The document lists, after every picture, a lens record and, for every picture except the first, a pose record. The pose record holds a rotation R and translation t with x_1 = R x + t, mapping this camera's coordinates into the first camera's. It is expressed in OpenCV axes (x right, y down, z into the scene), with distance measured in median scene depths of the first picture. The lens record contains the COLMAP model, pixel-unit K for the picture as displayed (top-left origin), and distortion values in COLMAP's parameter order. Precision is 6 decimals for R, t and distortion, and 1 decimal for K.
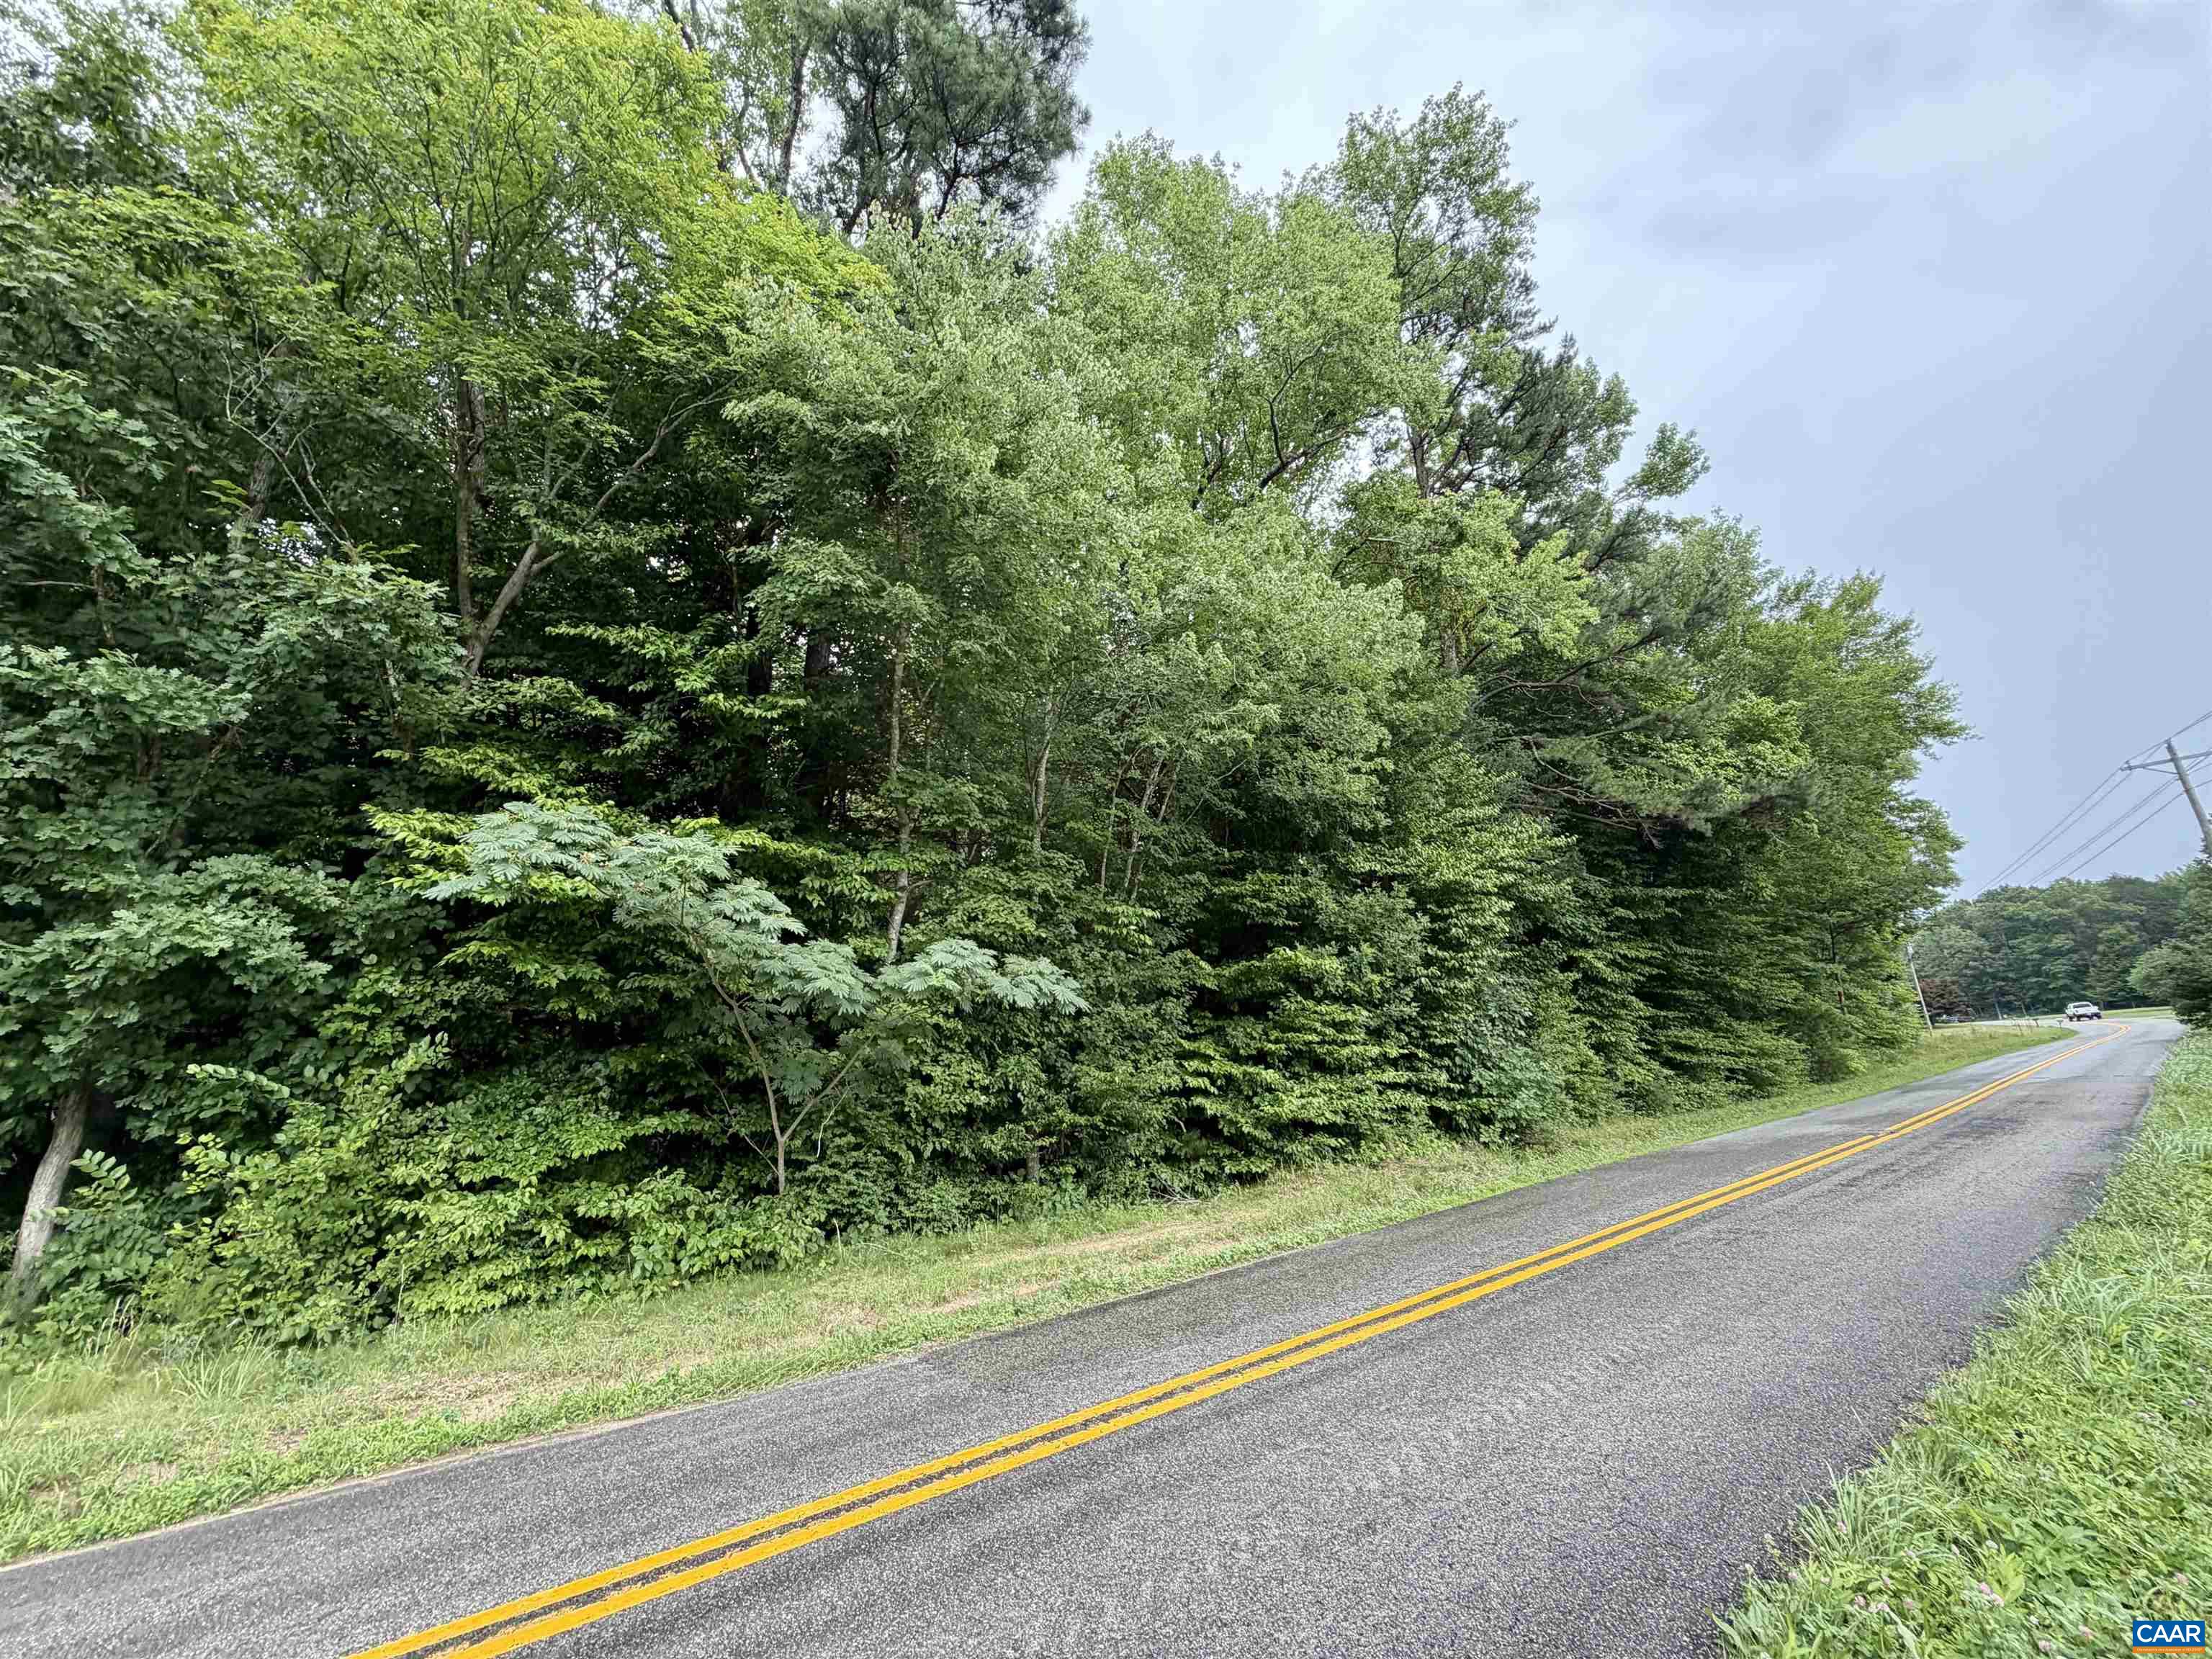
lens RADIAL K [[886.6, 0, 1100.9], [0, 886.6, 834.5], [0, 0, 1]] dist [0.001361, -0.000089]
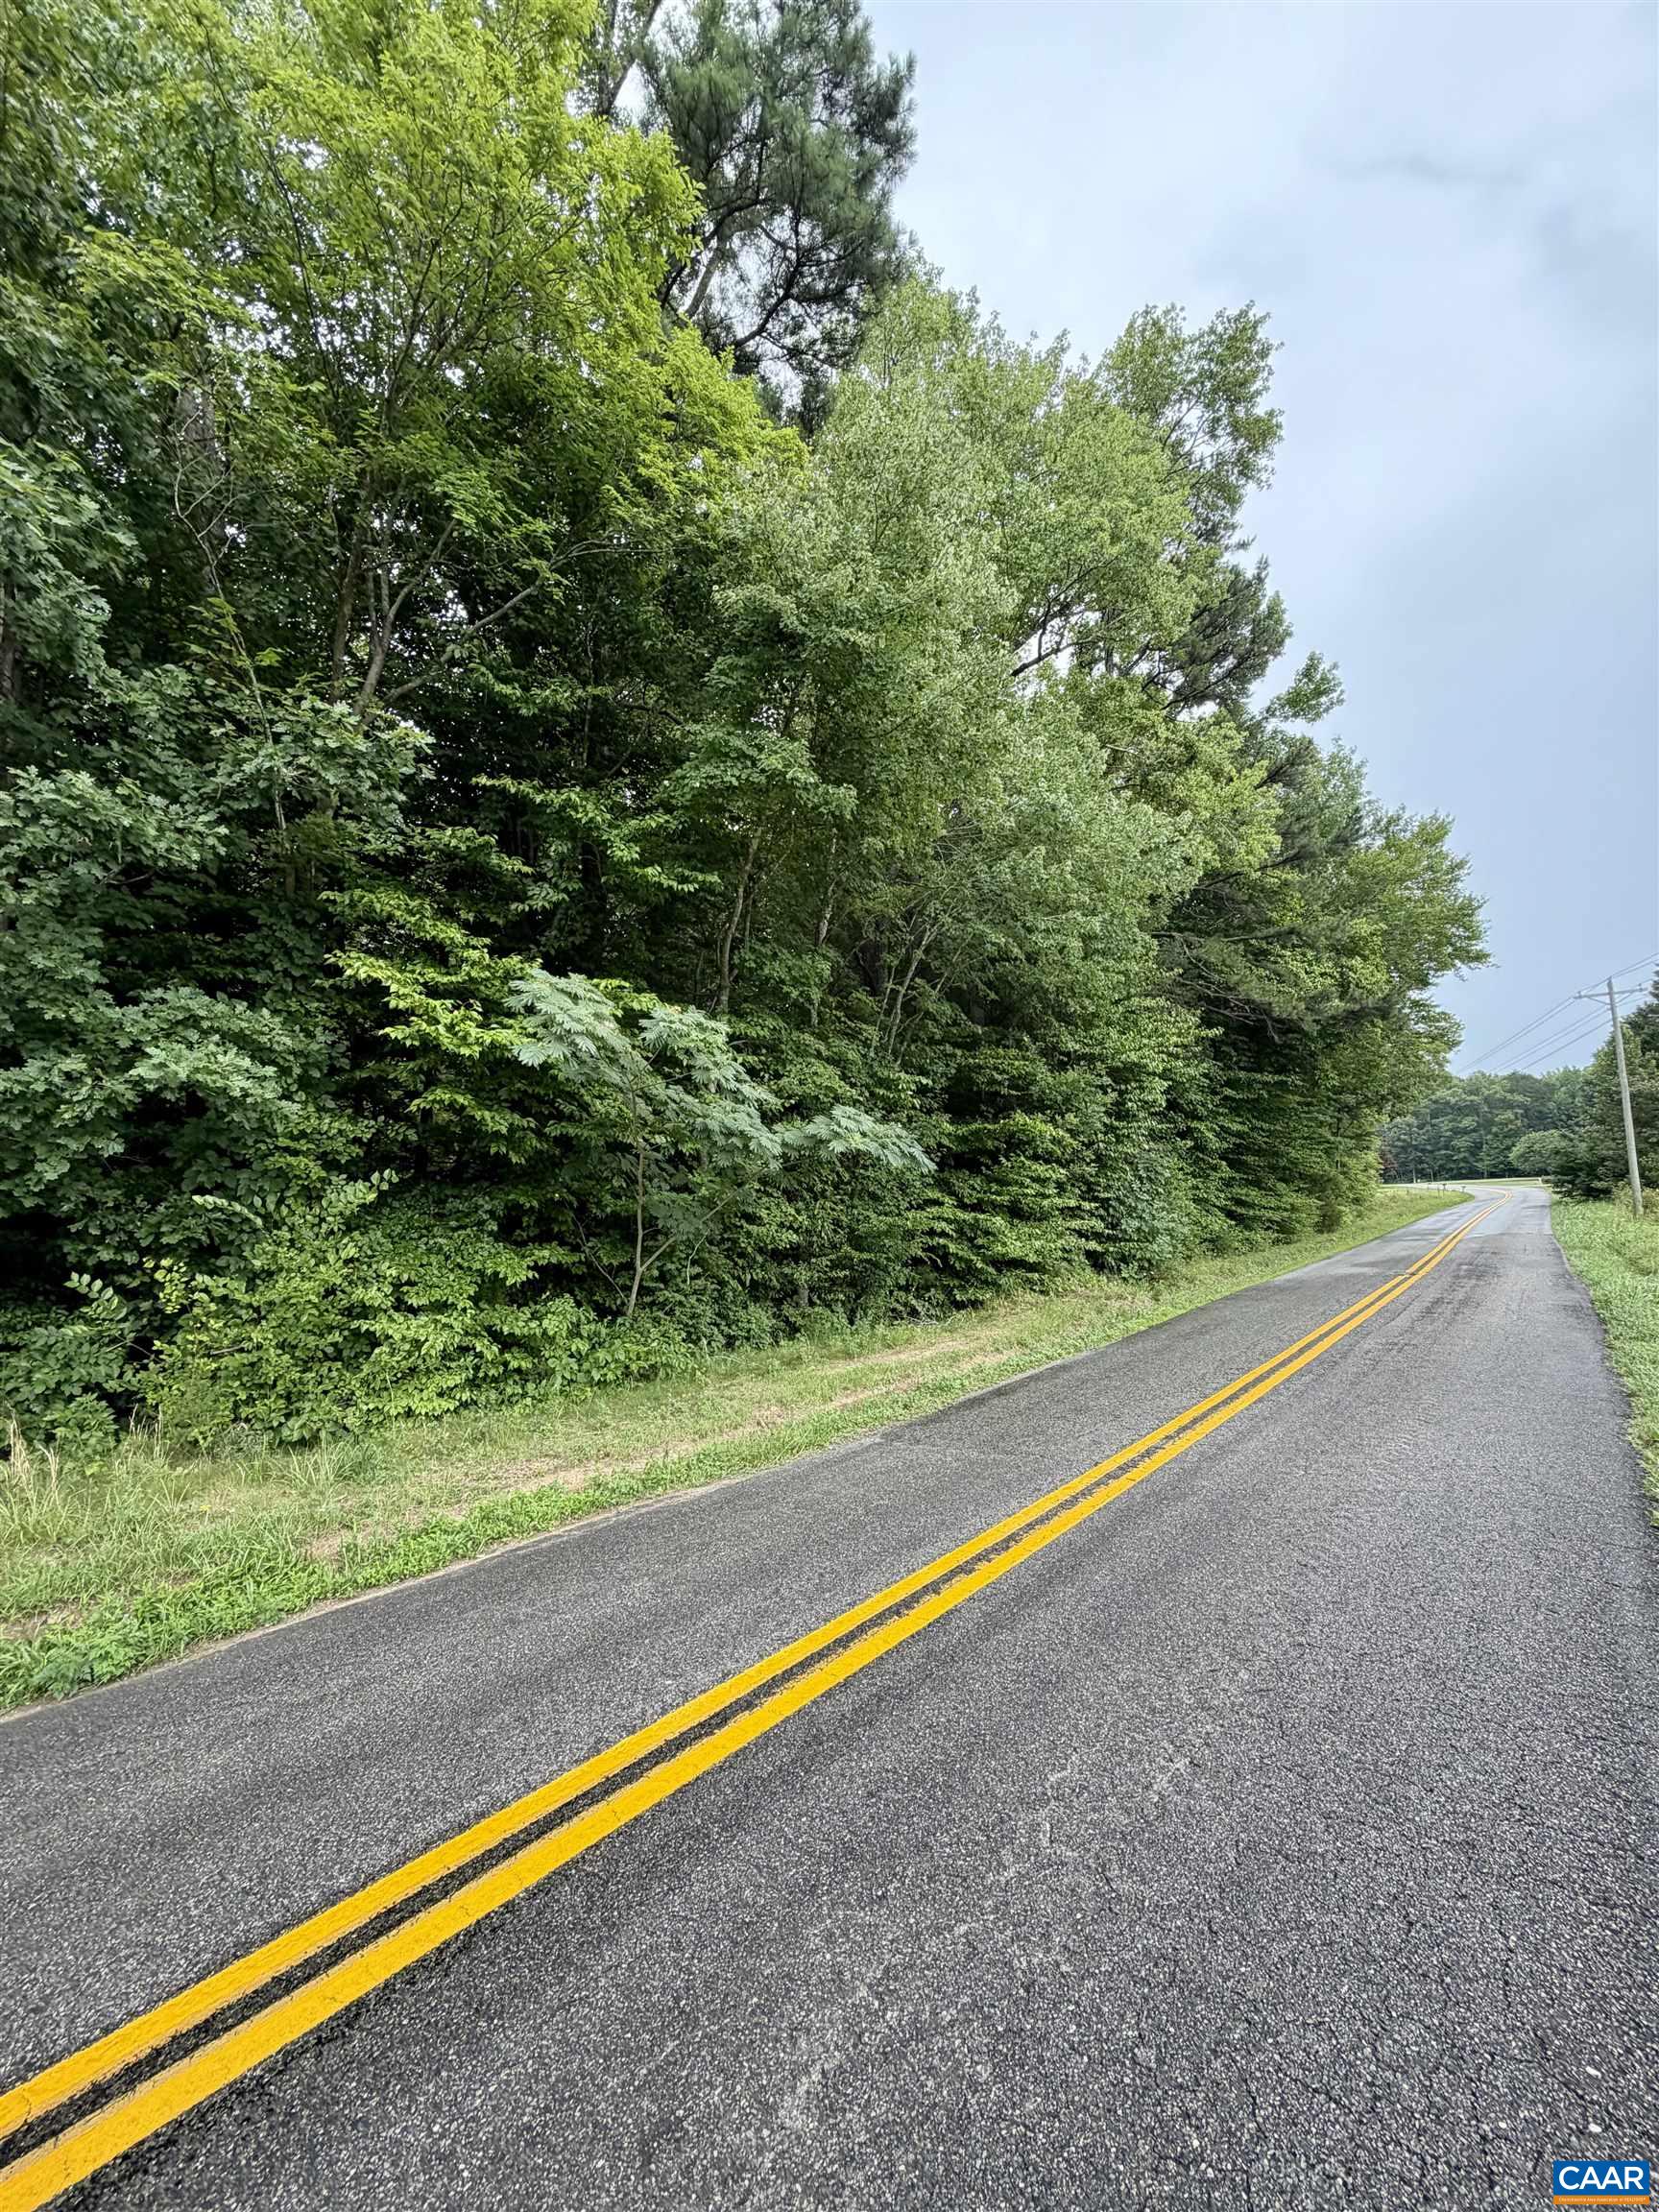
lens RADIAL K [[886.6, 0, 824.8], [0, 886.6, 1110.7], [0, 0, 1]] dist [0.001361, -0.000089]
pose [[0.977604, 0.052046, 0.203917, -0.302830], [-0.083579, 0.985266, 0.149215, -0.032563], [-0.193146, -0.162917, 0.967550, -0.077357]]
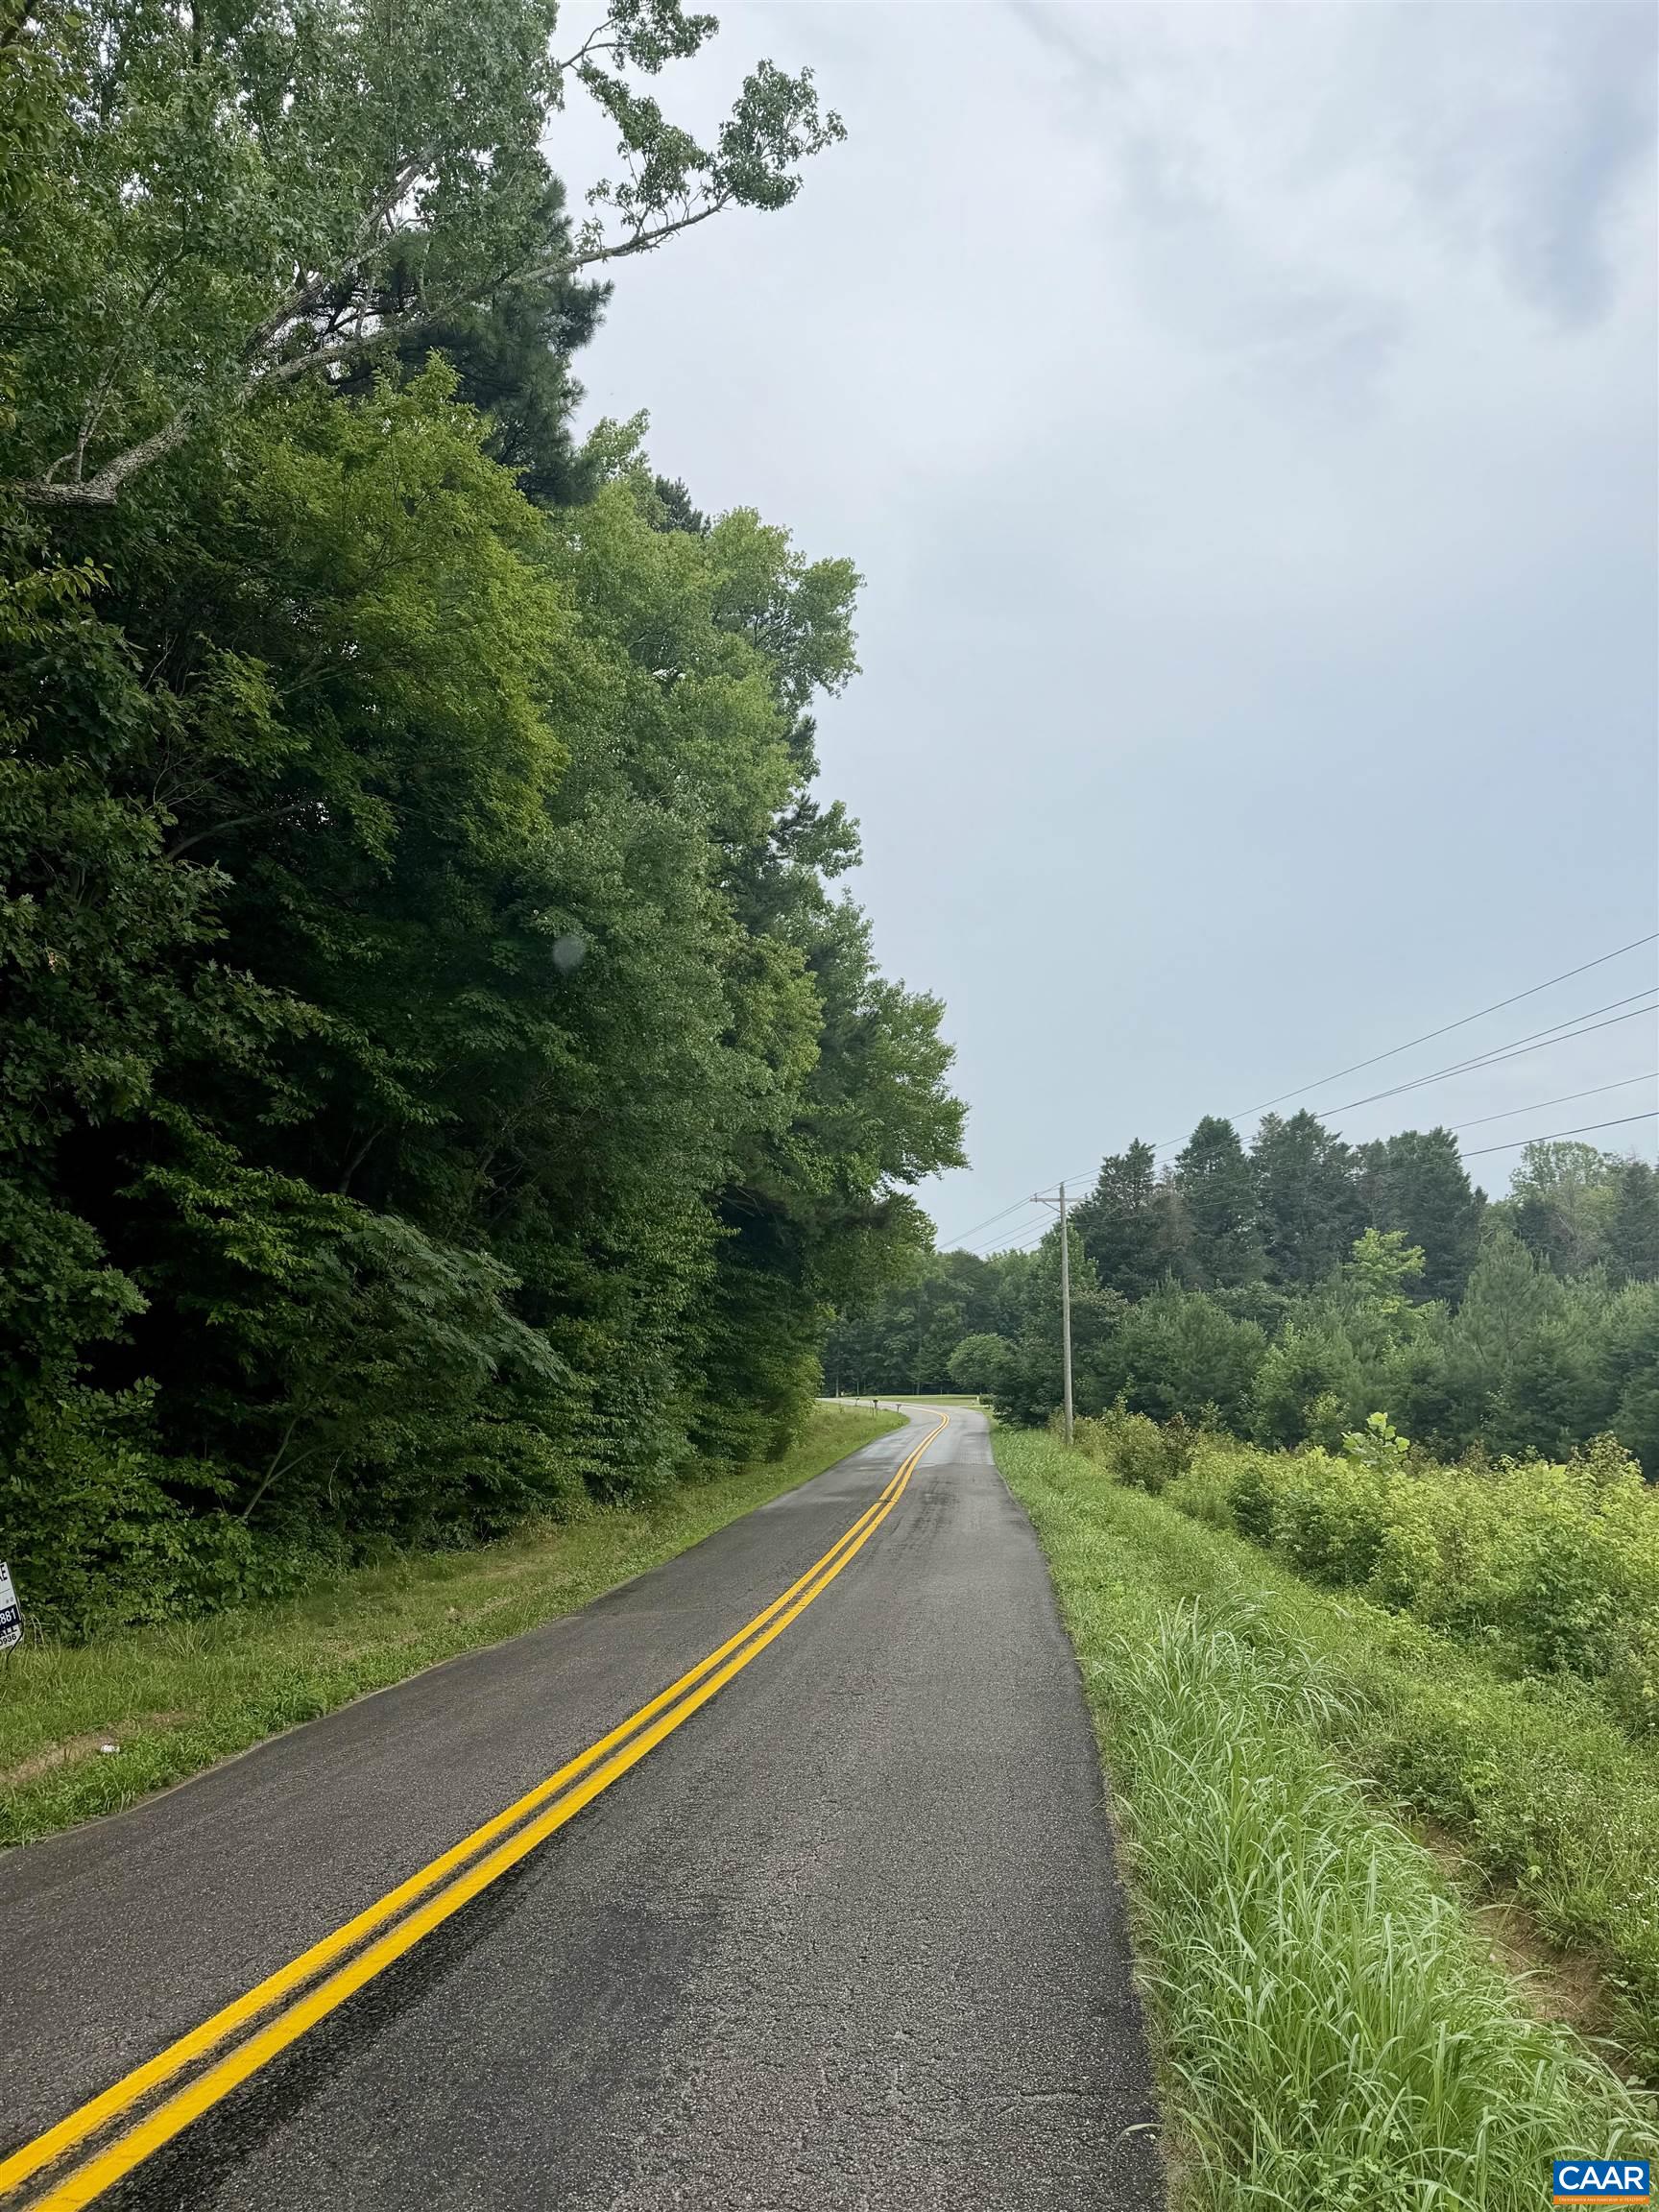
lens RADIAL K [[1584.9, 0, 829.5], [0, 1584.9, 1106.0], [0, 0, 1]] dist [0.106652, -0.000202]
pose [[0.695274, 0.189085, 0.693427, -1.065413], [-0.234003, 0.971762, -0.030356, -0.155562], [-0.679586, -0.141158, 0.719887, -0.626190]]
